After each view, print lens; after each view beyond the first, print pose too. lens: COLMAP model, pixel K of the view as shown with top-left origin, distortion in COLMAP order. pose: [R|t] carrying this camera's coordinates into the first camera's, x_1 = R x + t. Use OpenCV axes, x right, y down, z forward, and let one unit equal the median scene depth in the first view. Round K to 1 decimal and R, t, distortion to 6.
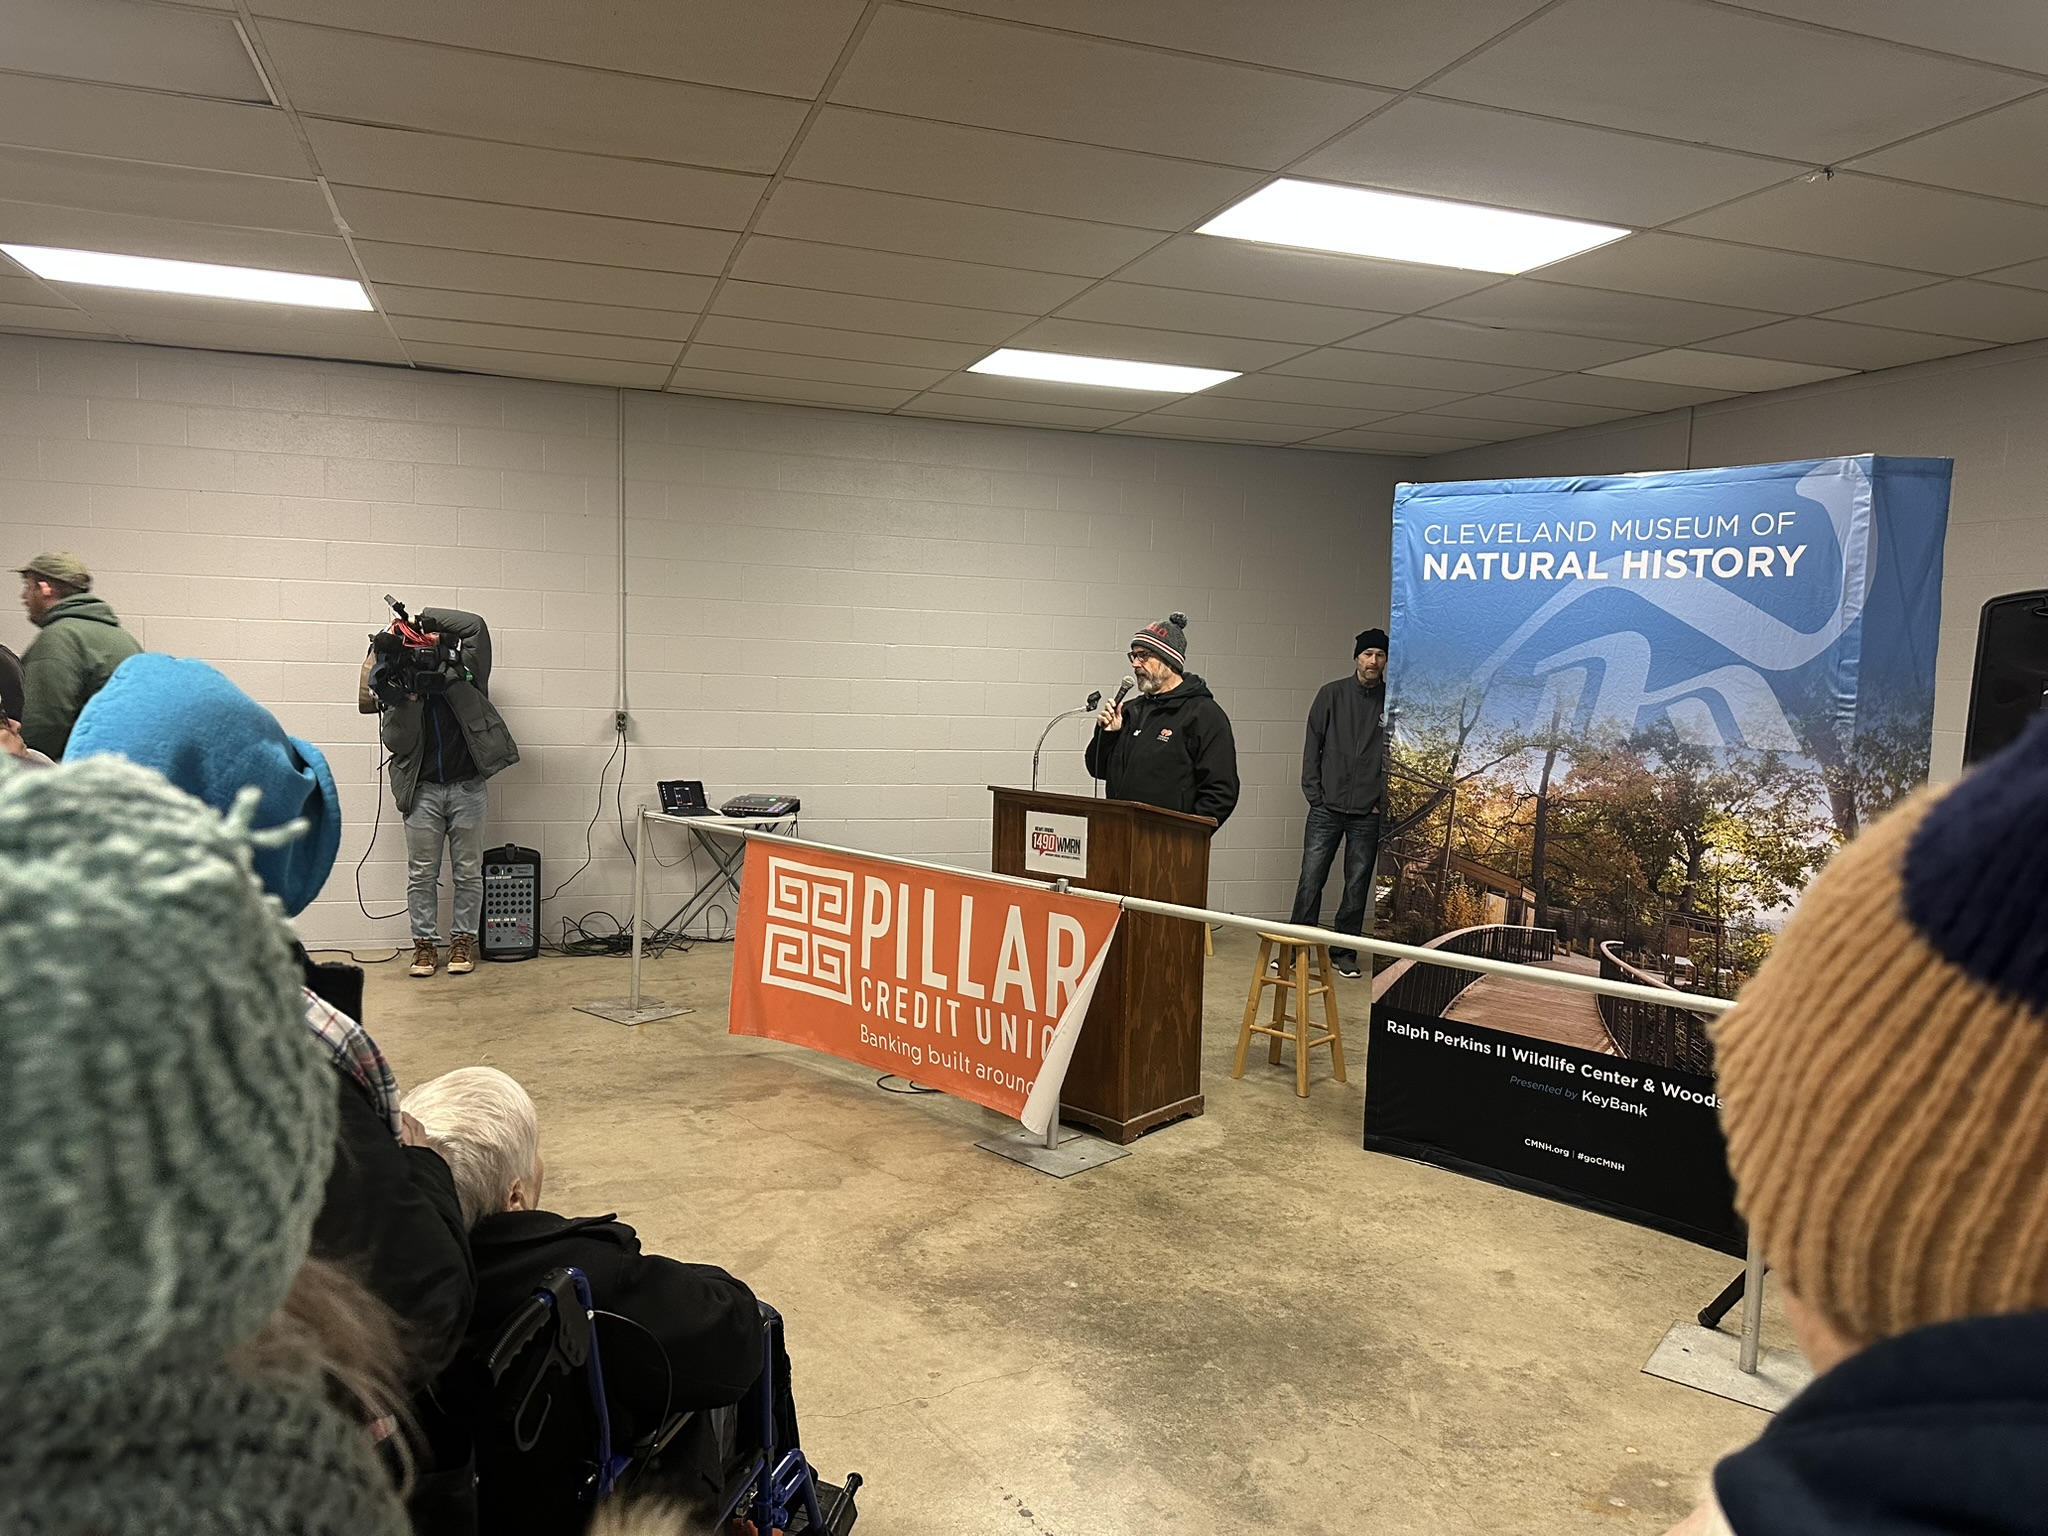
lens RADIAL K [[1425.4, 0, 1019.5], [0, 1425.4, 800.9], [0, 0, 1]] dist [0.164531, -0.308883]
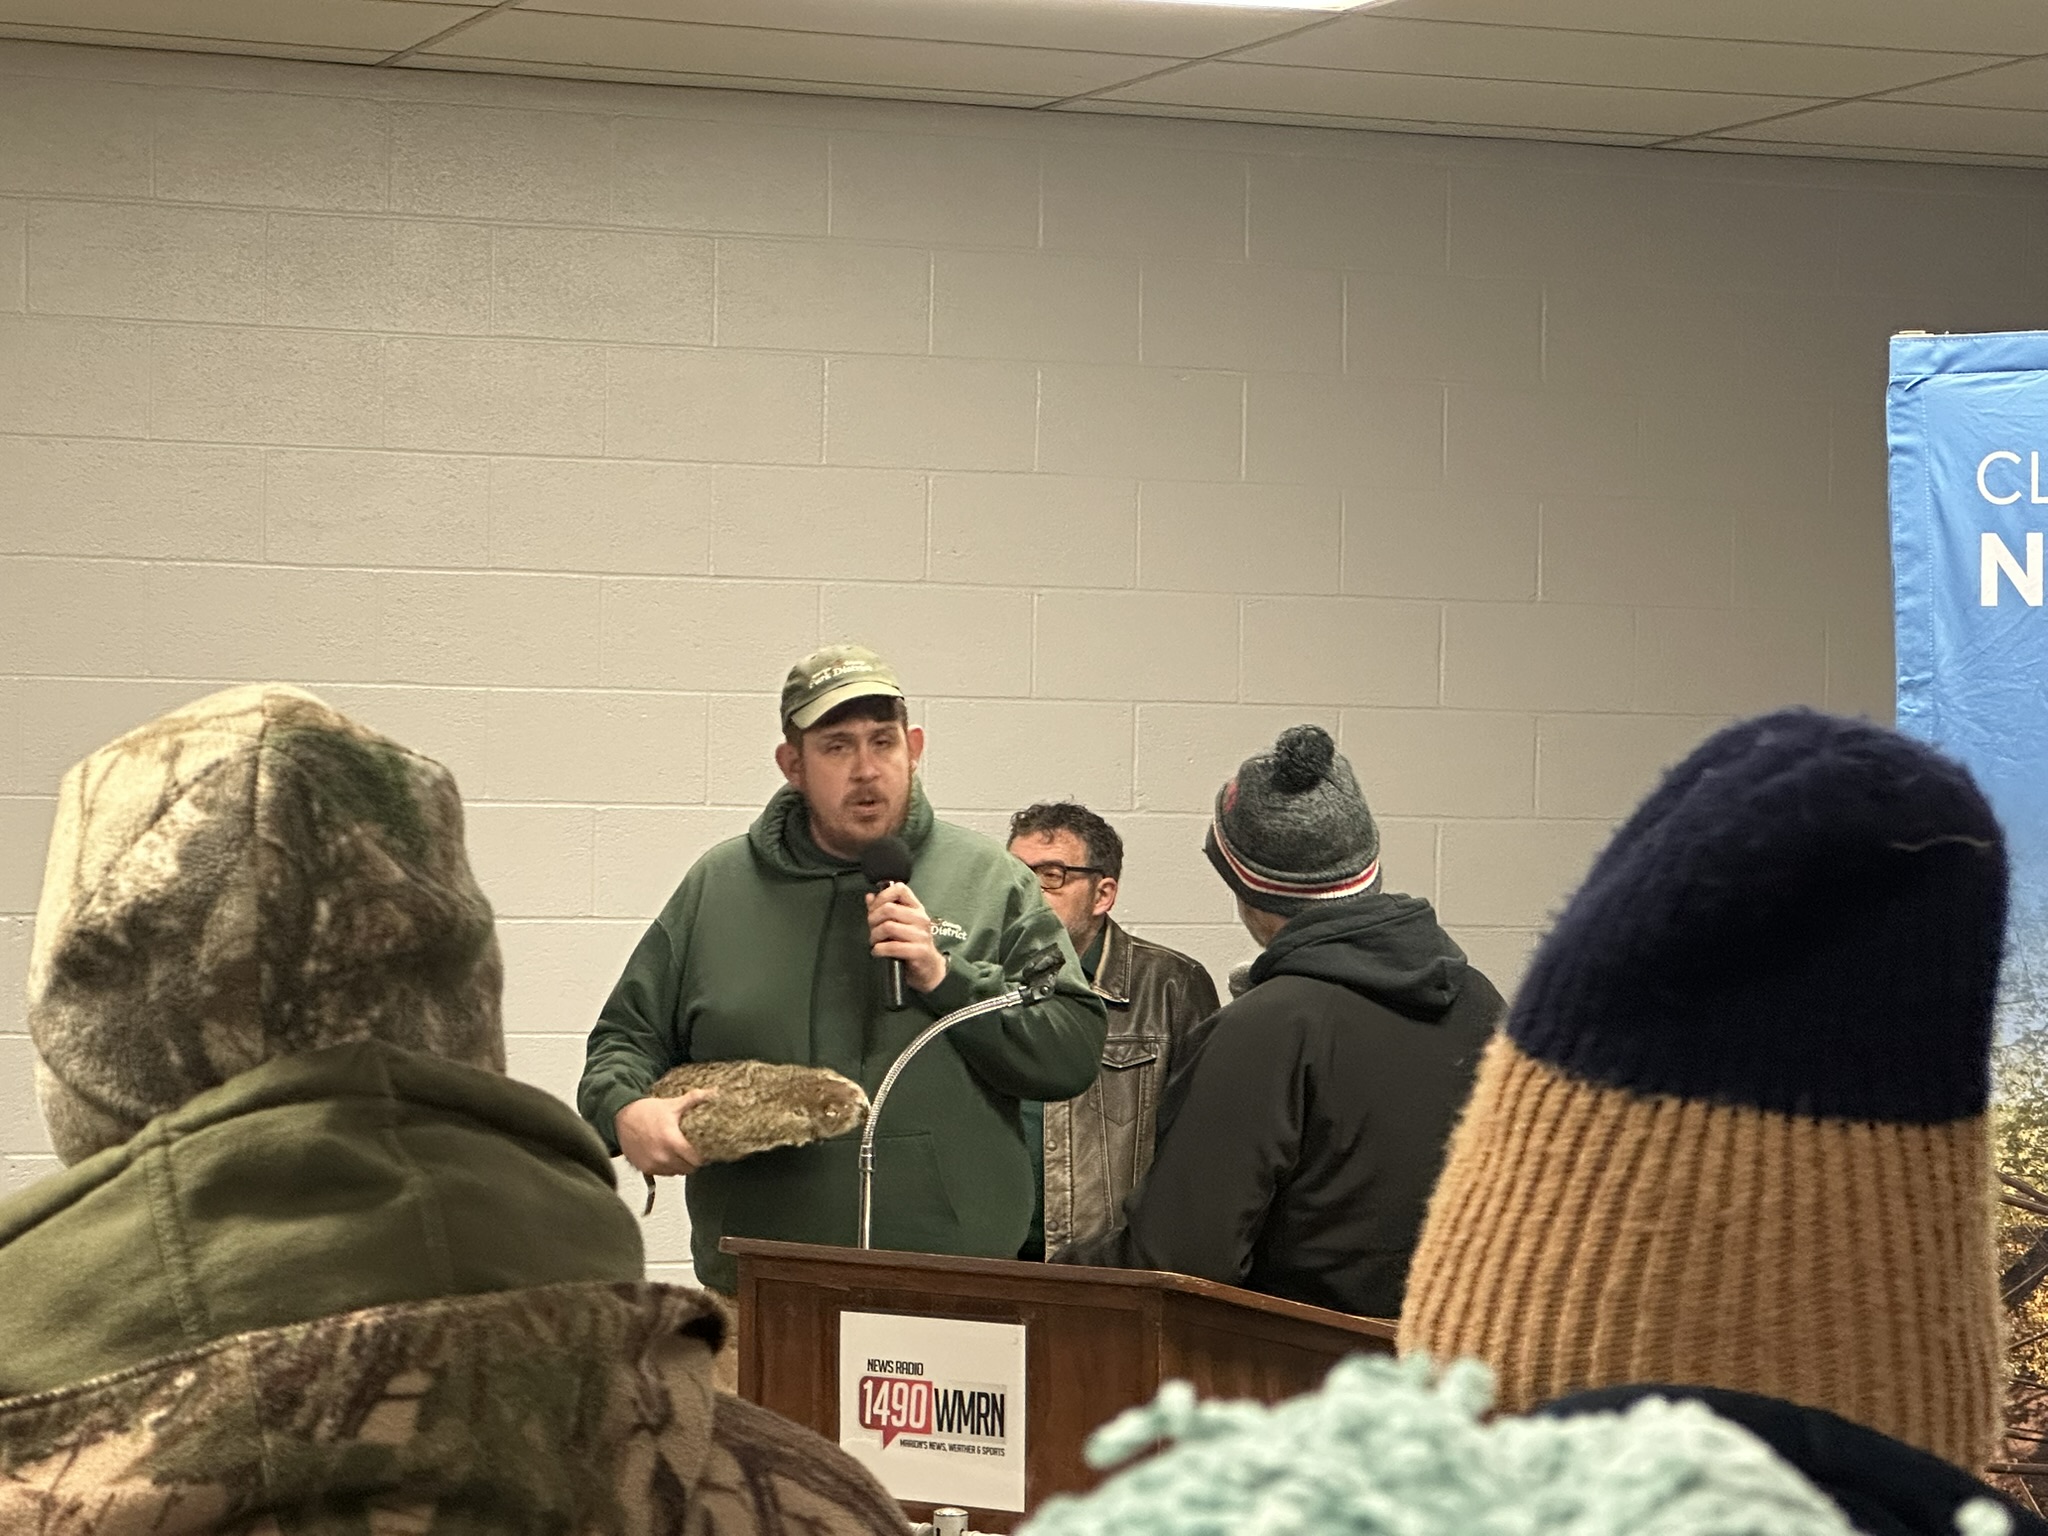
lens RADIAL K [[5600.5, 0, 1024.0], [0, 5600.5, 768.0], [0, 0, 1]] dist [-0.072006, 4.537244]
pose [[0.999188, -0.016368, 0.036827, 0.002128], [0.020304, 0.993814, -0.109189, 0.028036], [-0.034812, 0.109848, 0.993339, -0.334247]]
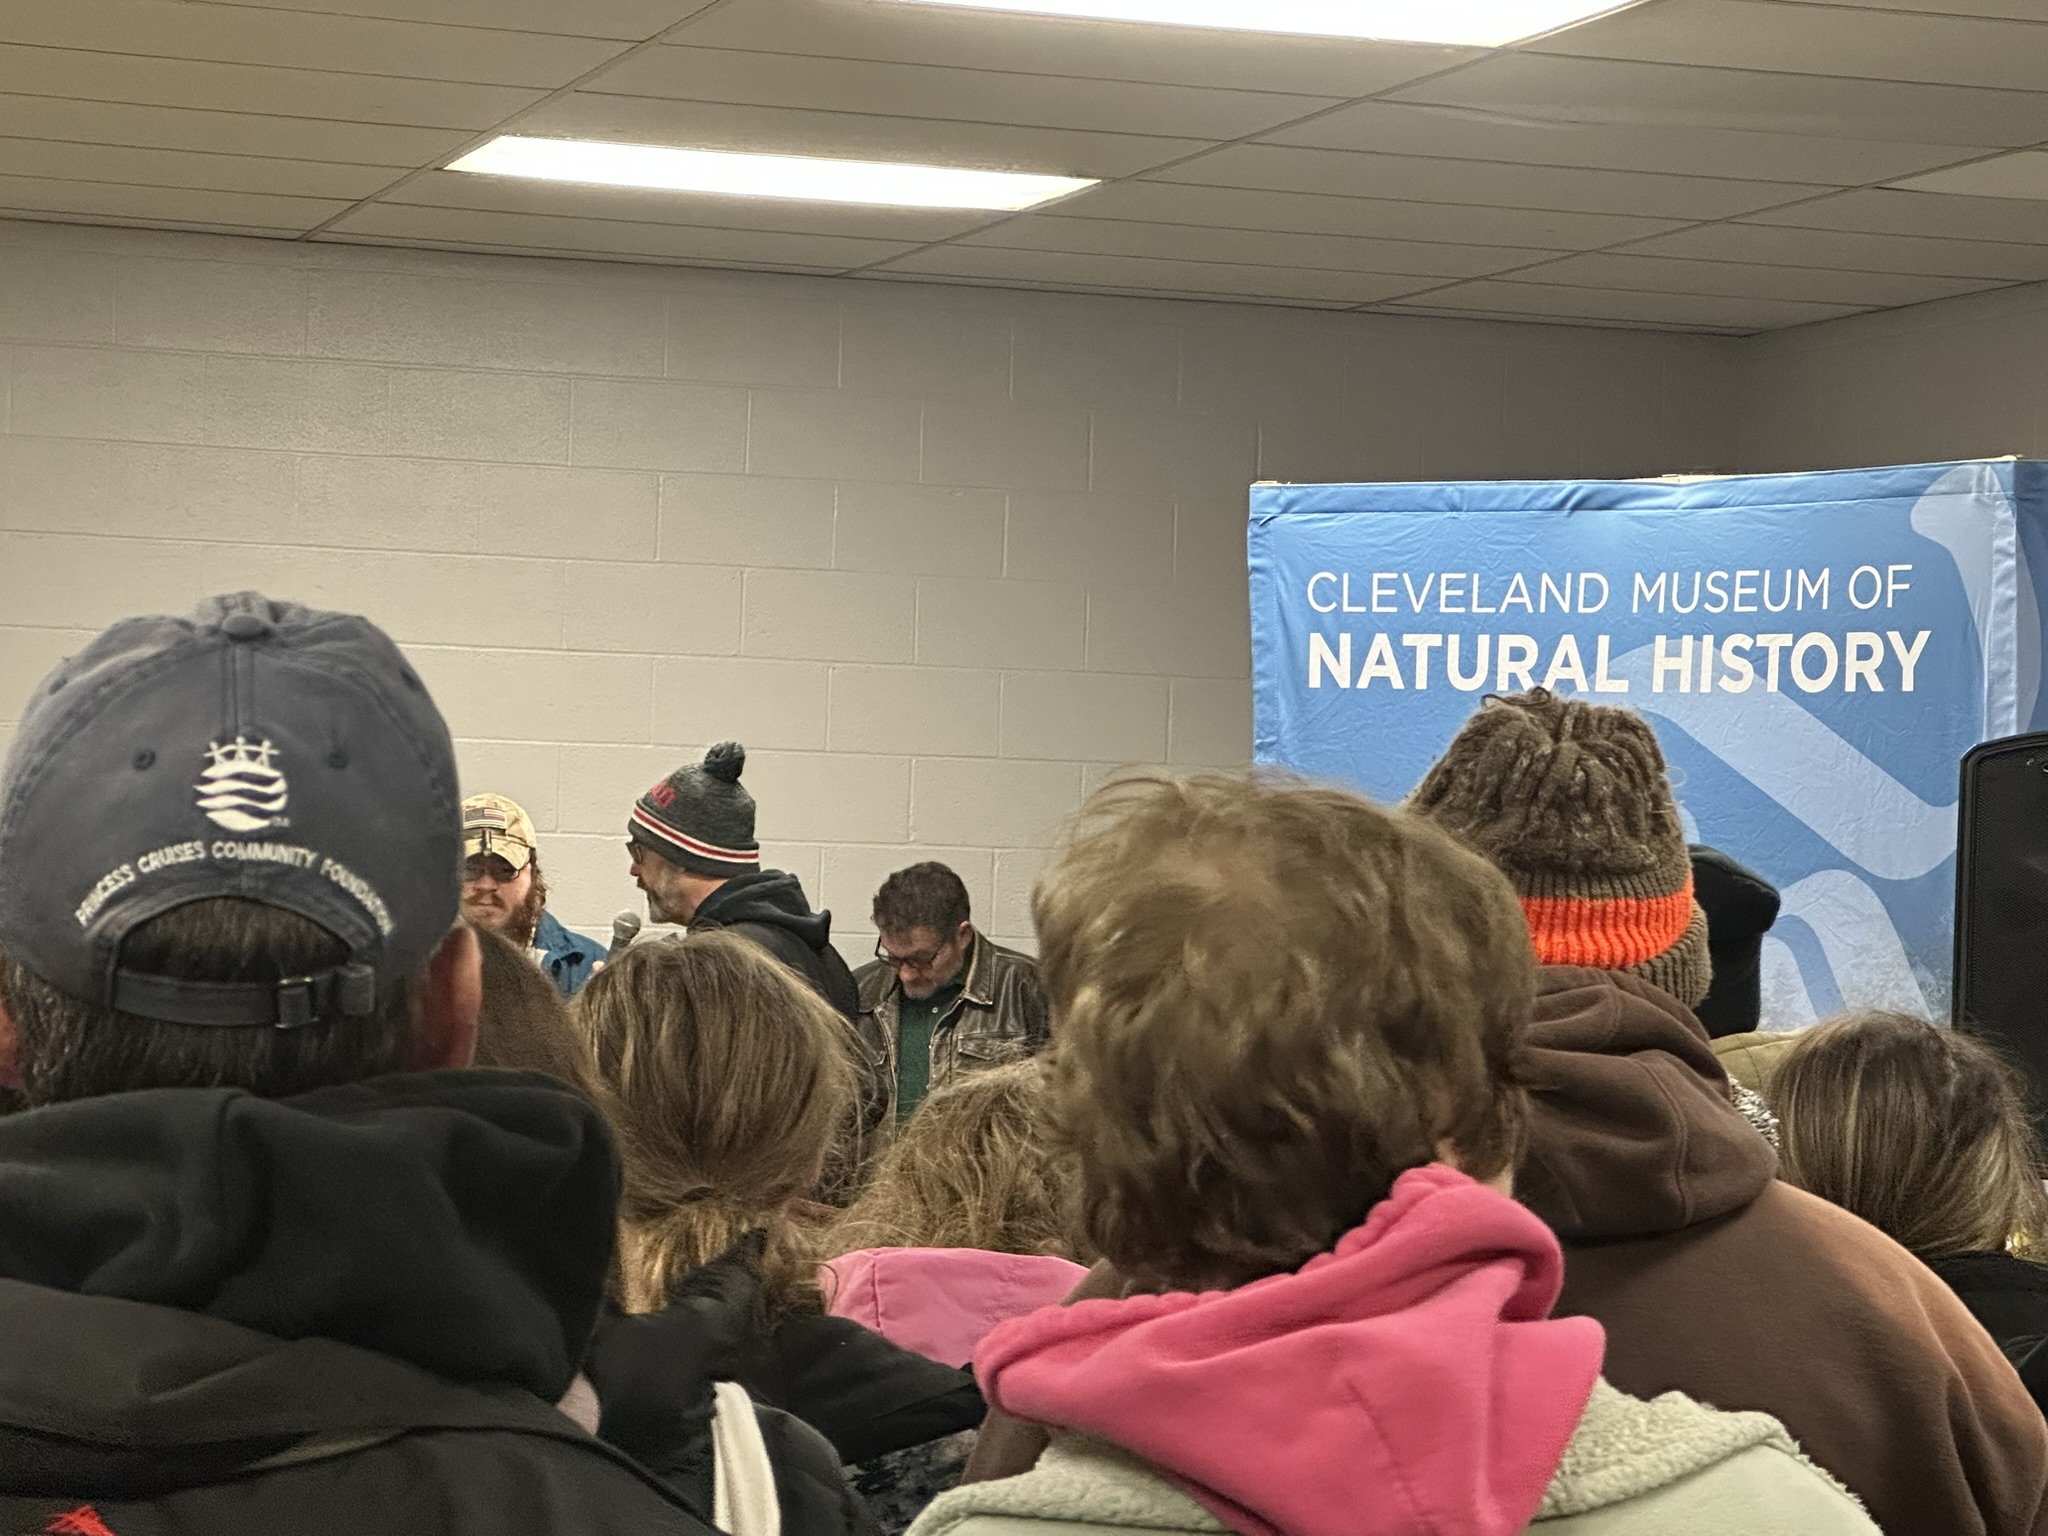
lens RADIAL K [[5241.5, 0, 1014.1], [0, 5241.5, 771.1], [0, 0, 1]] dist [0.010157, 3.470308]
pose [[0.999865, -0.002575, -0.016244, 0.224617], [0.000618, 0.992847, -0.119391, 0.077232], [0.016435, 0.119365, 0.992714, -0.697165]]
